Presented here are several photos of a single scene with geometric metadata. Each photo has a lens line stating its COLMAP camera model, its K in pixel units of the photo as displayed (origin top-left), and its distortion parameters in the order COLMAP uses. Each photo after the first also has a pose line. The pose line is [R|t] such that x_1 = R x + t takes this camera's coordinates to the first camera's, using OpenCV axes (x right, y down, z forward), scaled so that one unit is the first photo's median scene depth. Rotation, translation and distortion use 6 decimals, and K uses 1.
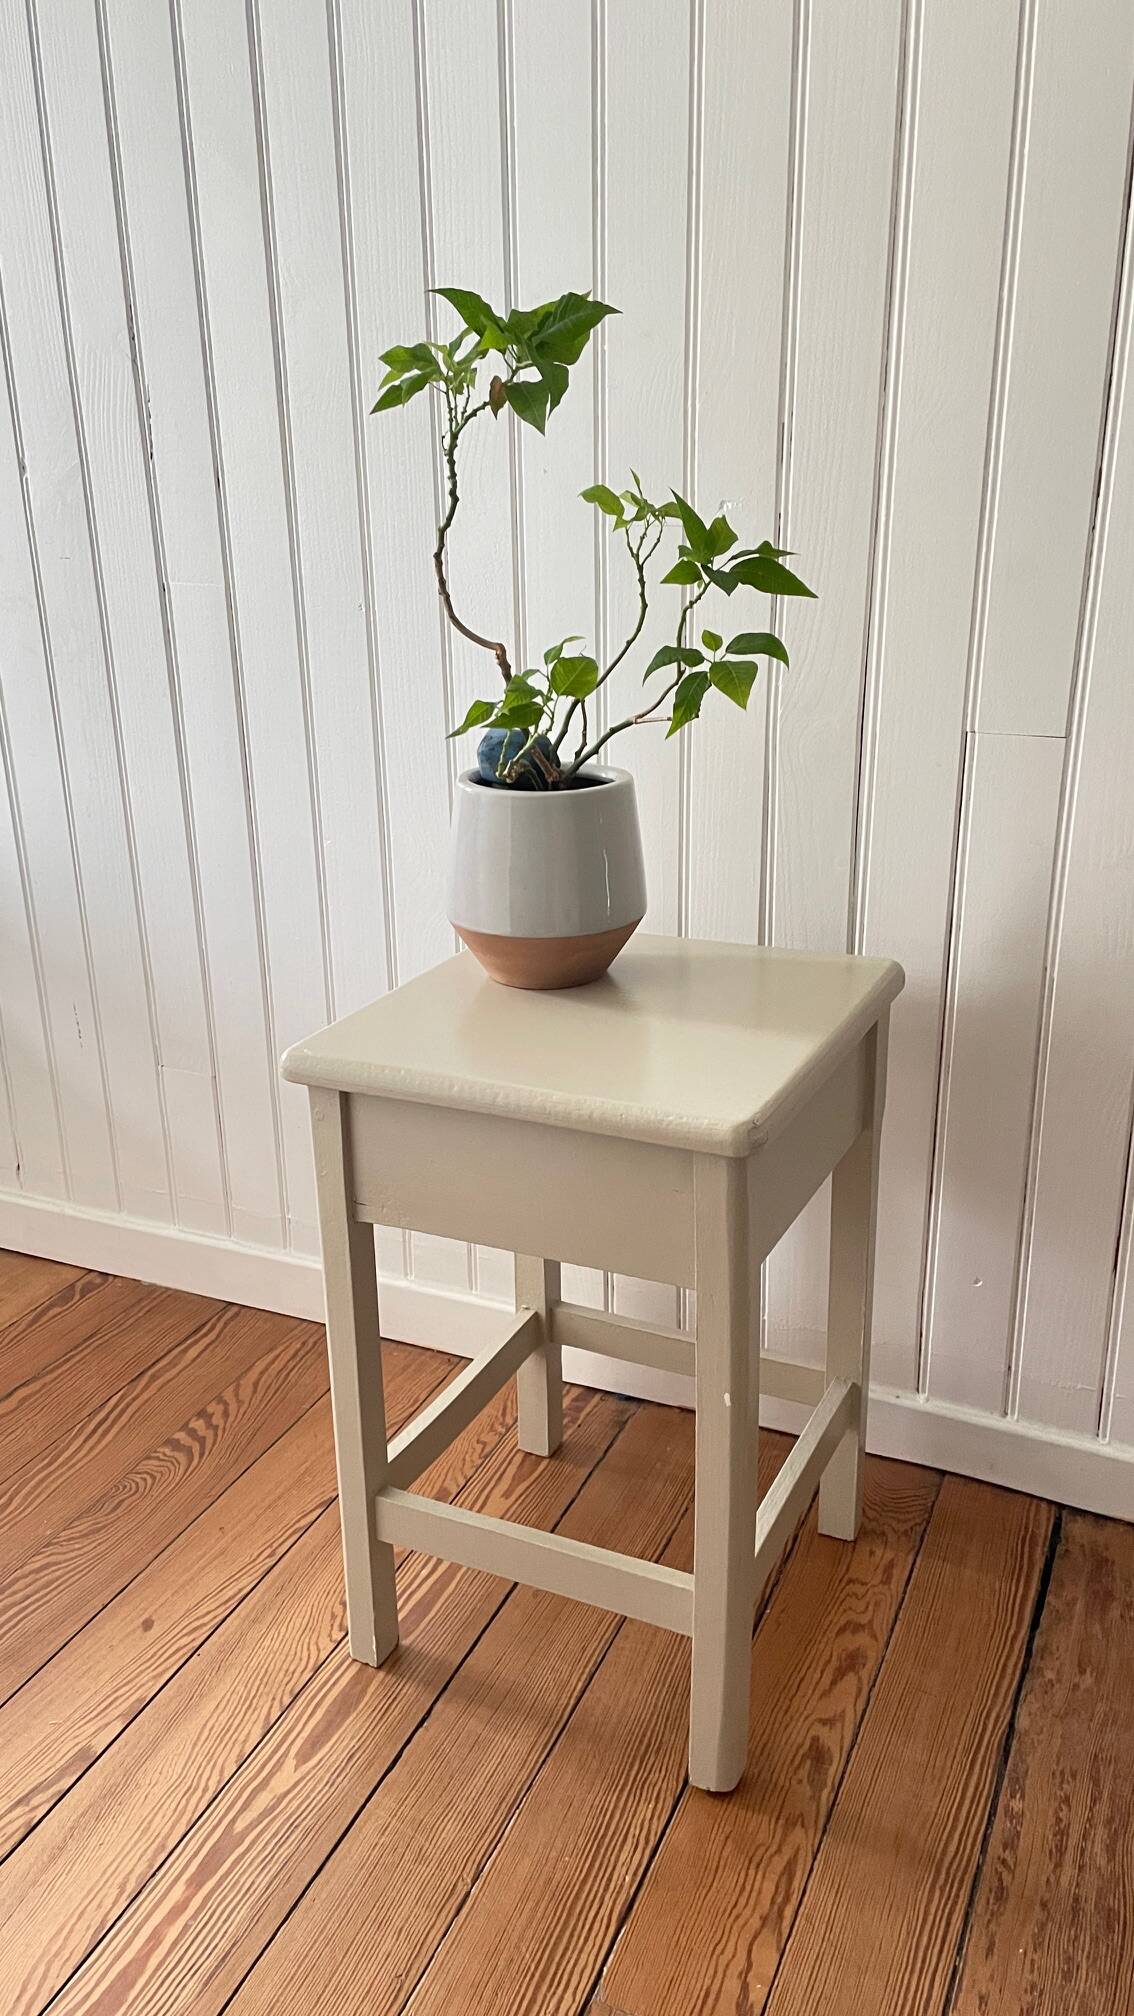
lens RADIAL K [[1521.6, 0, 556.9], [0, 1521.6, 1004.8], [0, 0, 1]] dist [0.072272, -0.093360]
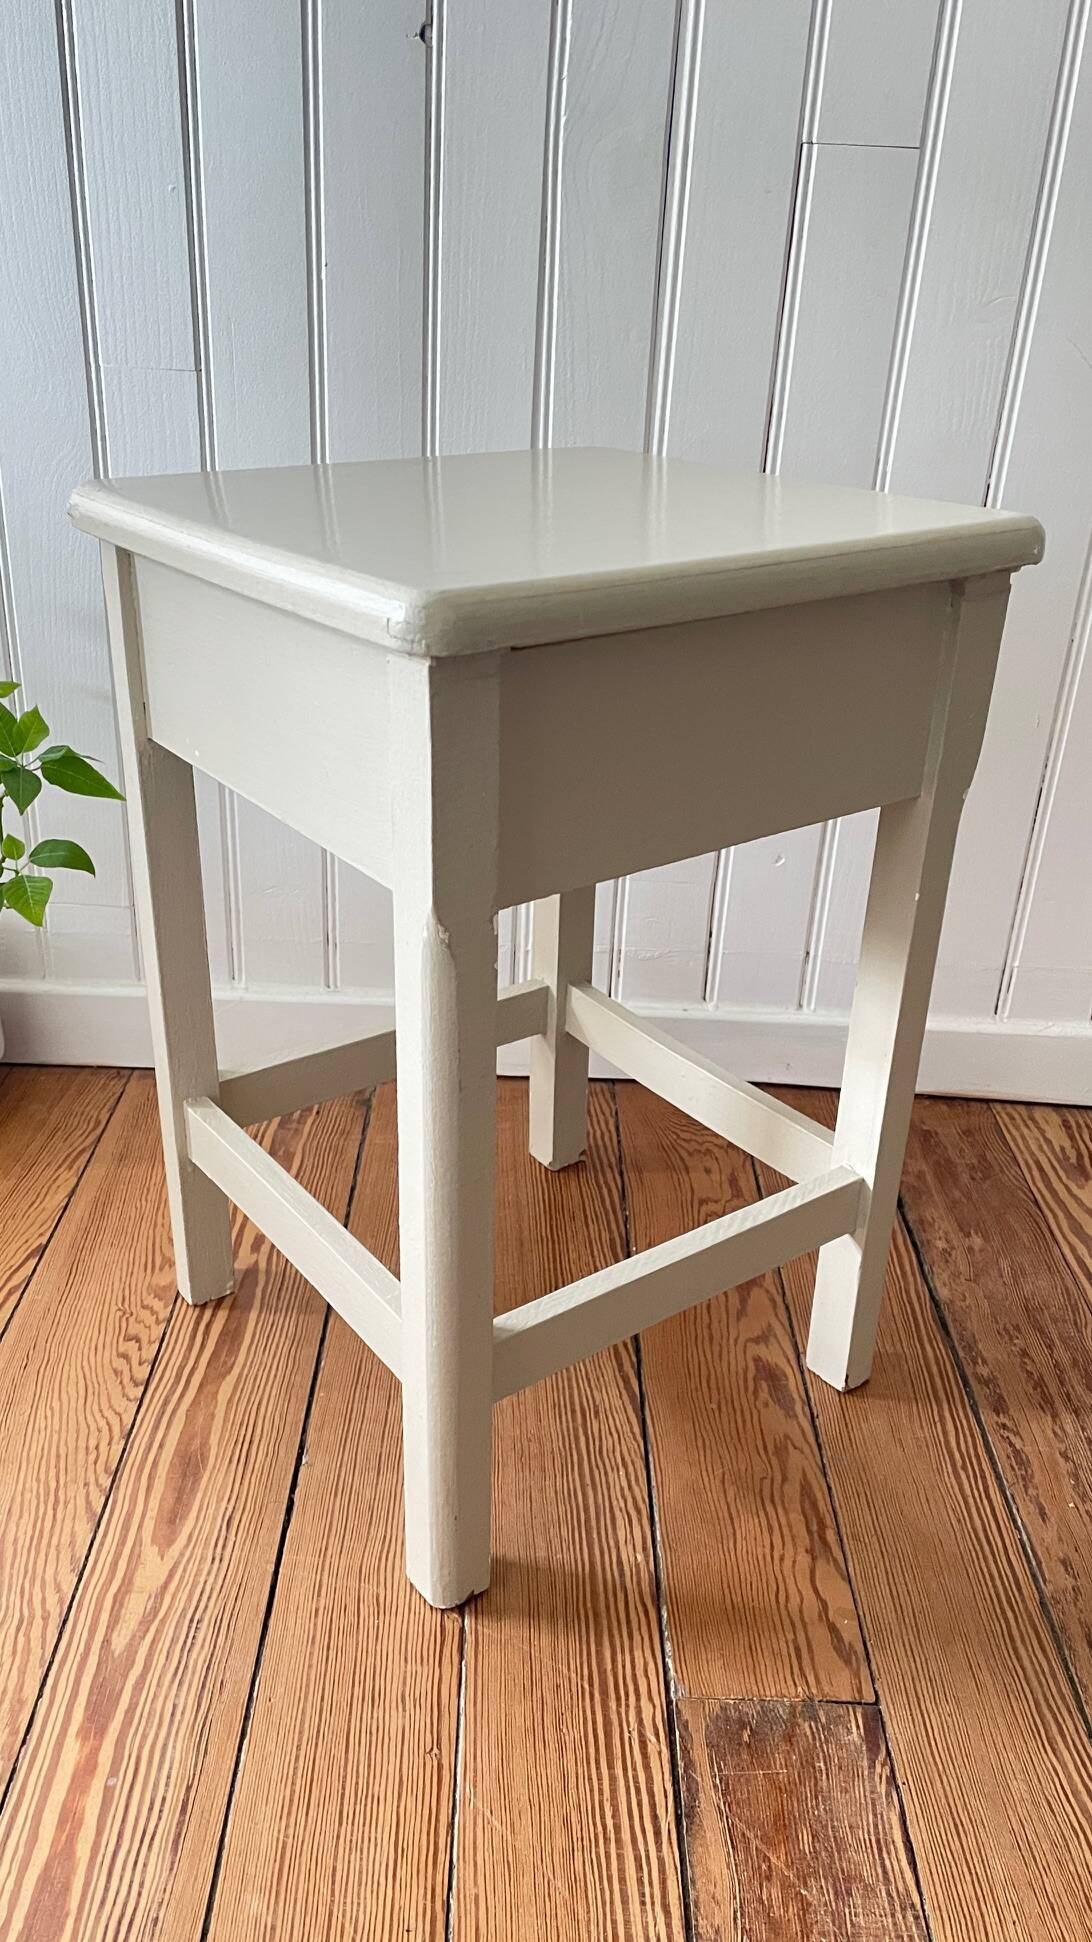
lens RADIAL K [[1521.8, 0, 502.9], [0, 1521.8, 999.6], [0, 0, 1]] dist [0.075137, -0.105671]
pose [[0.917272, -0.135343, 0.374558, -0.258611], [0.088440, 0.986225, 0.139779, 0.148202], [-0.388317, -0.095090, 0.916607, 0.294184]]
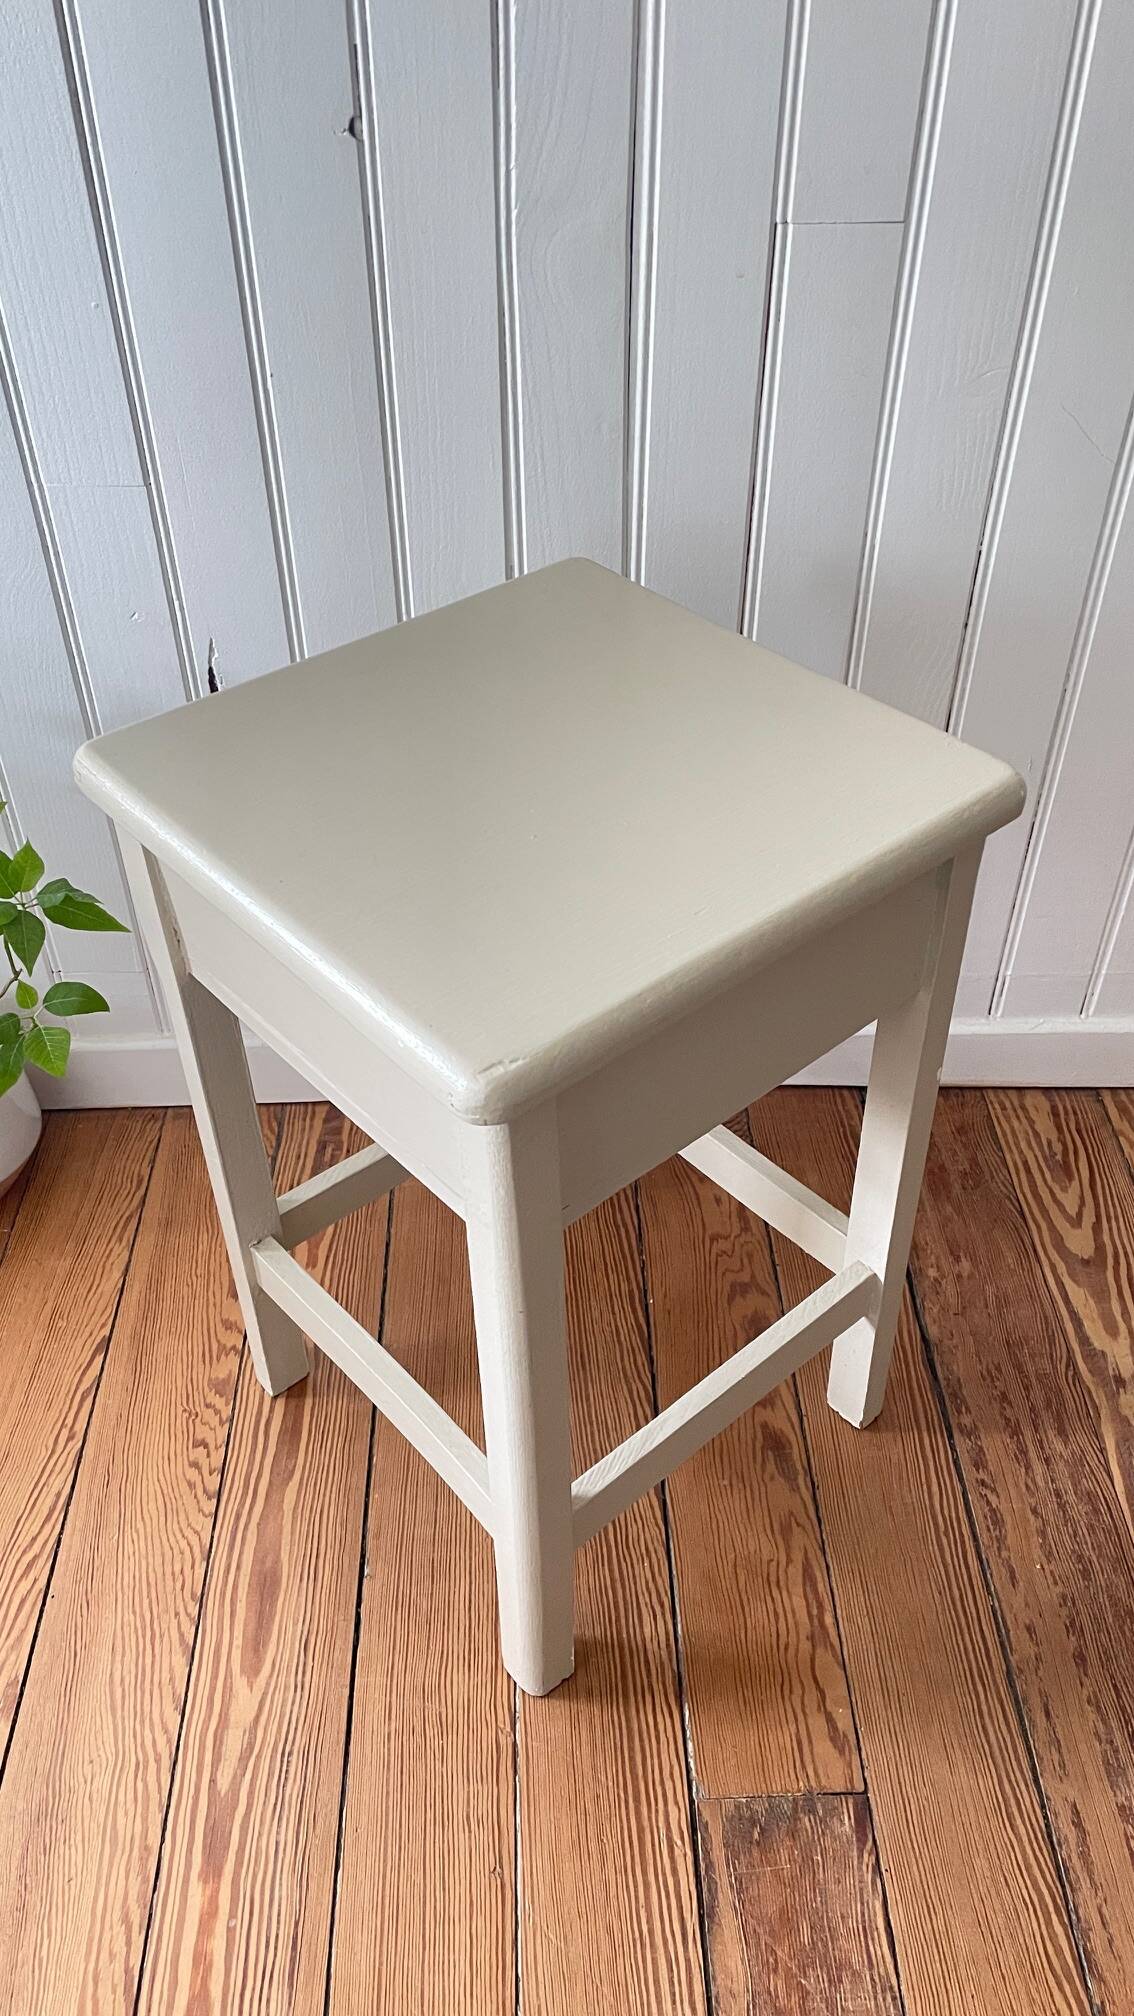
lens RADIAL K [[1517.7, 0, 557.5], [0, 1517.7, 1034.9], [0, 0, 1]] dist [0.073121, -0.098339]
pose [[0.898621, -0.282270, 0.335862, -0.200135], [0.145328, 0.913837, 0.379185, -0.125253], [-0.413956, -0.291934, 0.862215, 0.310043]]
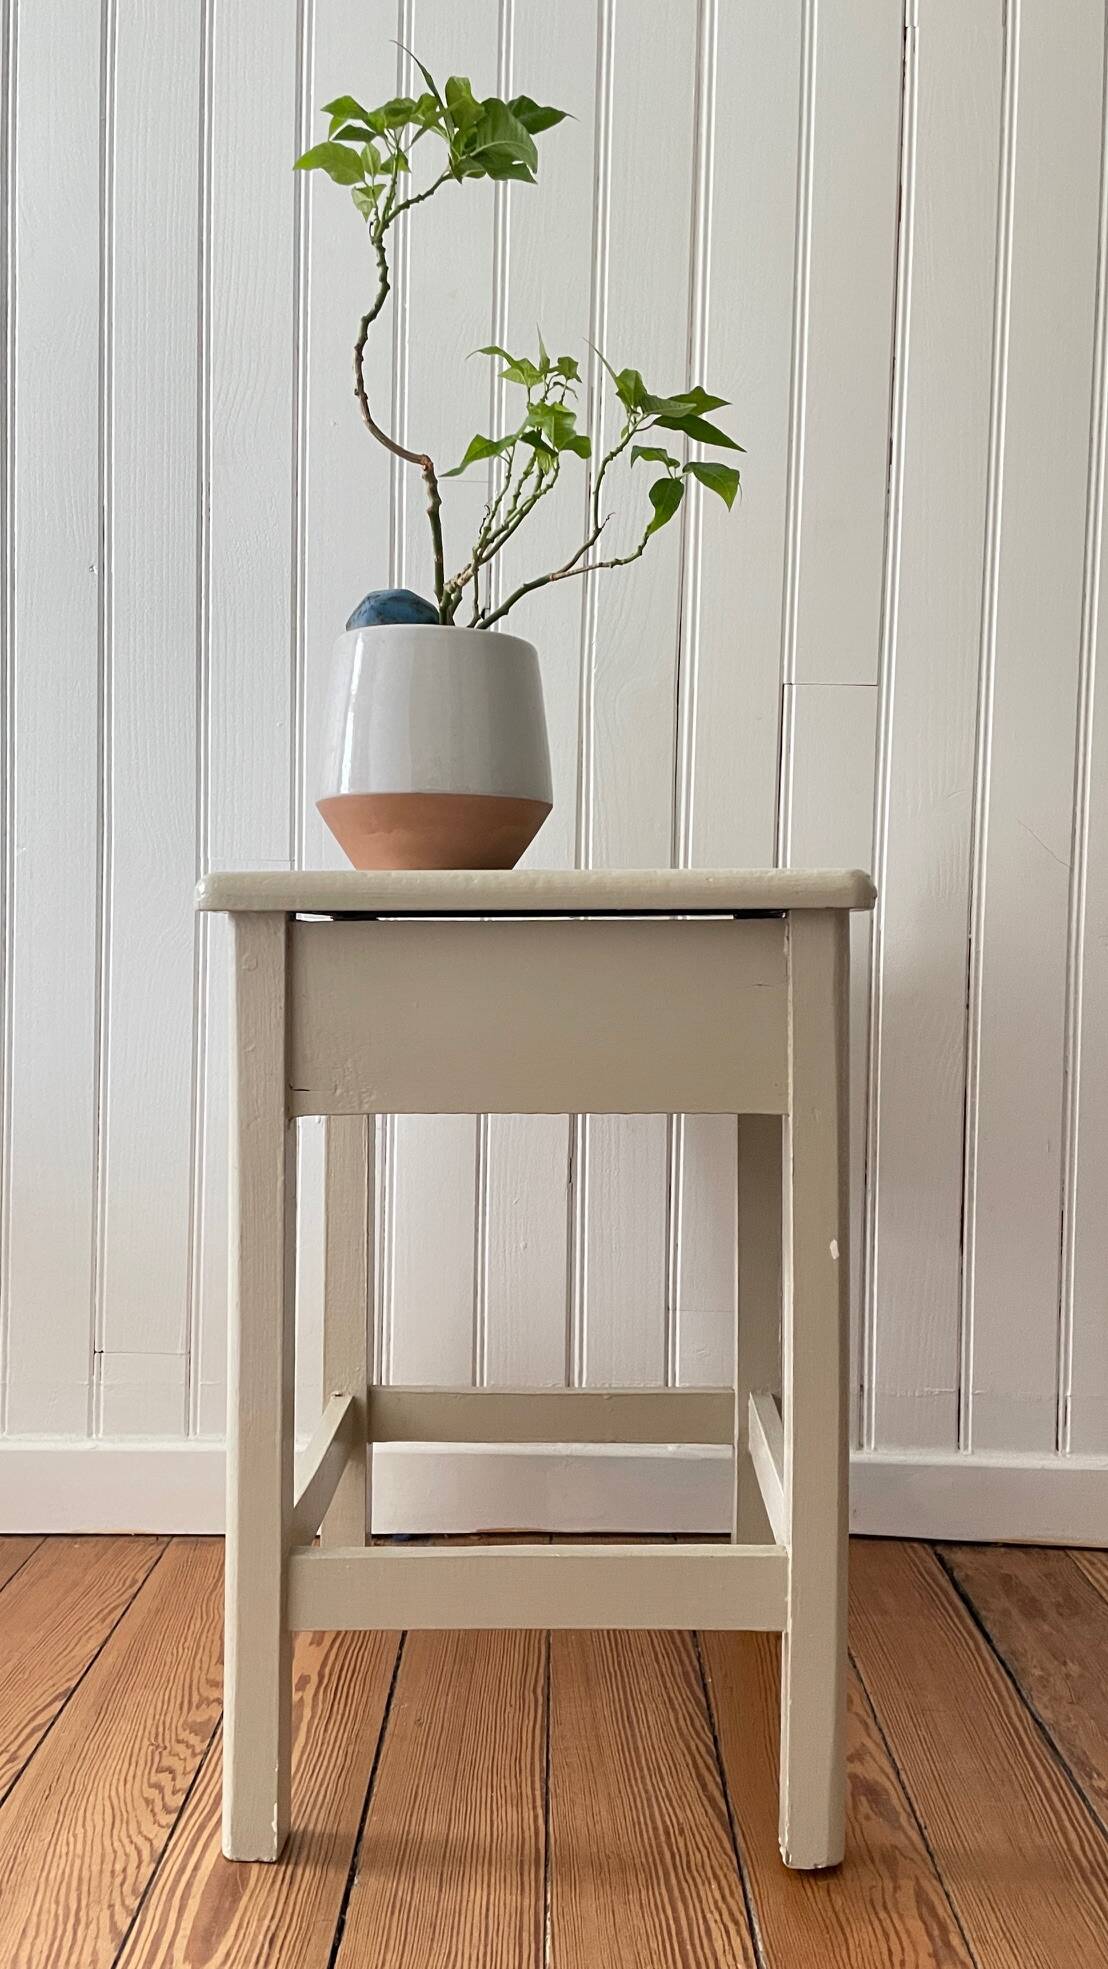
lens RADIAL K [[1524.8, 0, 551.9], [0, 1524.8, 985.0], [0, 0, 1]] dist [0.074661, -0.096529]
pose [[0.910308, 0.020517, 0.413424, -0.308575], [0.108767, 0.951817, -0.286728, 0.306195], [-0.399387, 0.305978, 0.864215, 0.261798]]
